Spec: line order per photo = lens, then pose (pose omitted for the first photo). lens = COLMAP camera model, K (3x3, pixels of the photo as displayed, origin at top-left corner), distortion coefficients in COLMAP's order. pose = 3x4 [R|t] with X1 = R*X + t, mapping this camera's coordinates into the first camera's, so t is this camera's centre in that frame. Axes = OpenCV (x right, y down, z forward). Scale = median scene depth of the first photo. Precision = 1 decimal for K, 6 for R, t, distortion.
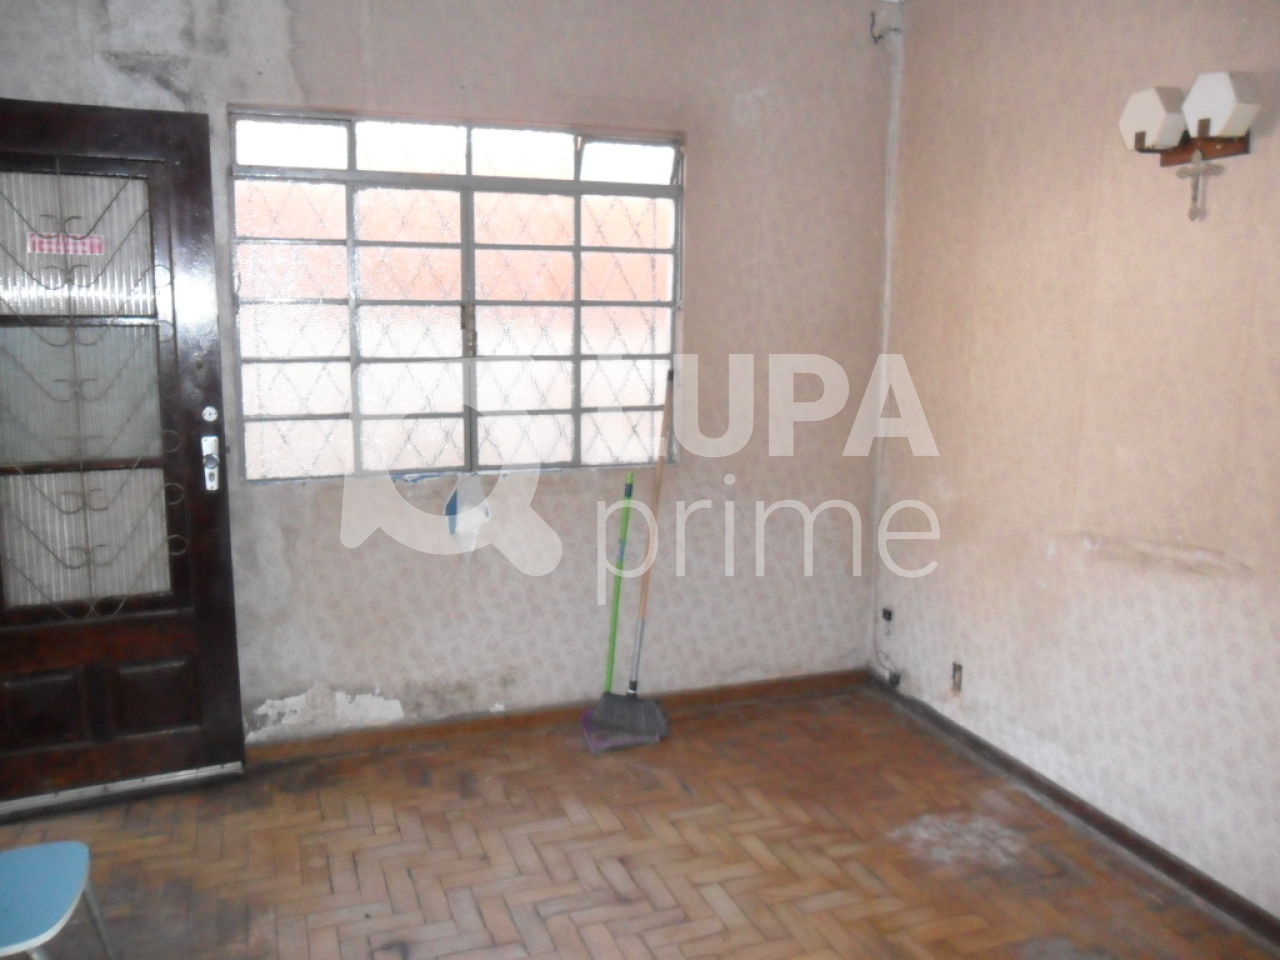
lens RADIAL K [[1017.9, 0, 637.6], [0, 1017.9, 478.8], [0, 0, 1]] dist [-0.047441, 0.027436]
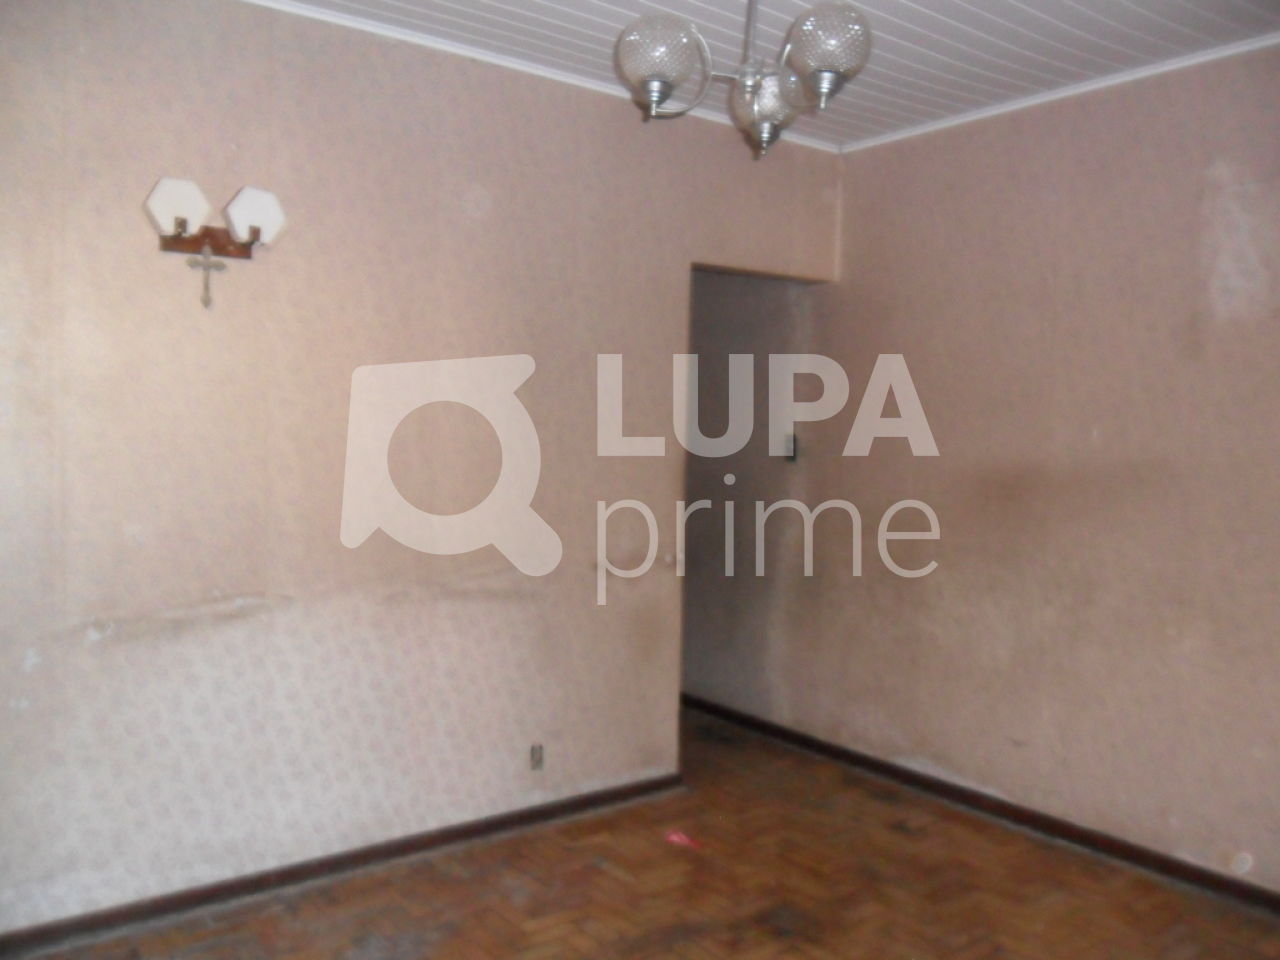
lens RADIAL K [[1017.9, 0, 636.7], [0, 1017.9, 477.5], [0, 0, 1]] dist [-0.047441, 0.027436]
pose [[-0.297486, -0.061133, 0.952767, -0.638679], [0.138666, 0.984599, 0.106472, -0.118584], [-0.944602, 0.163790, -0.284428, 0.857509]]
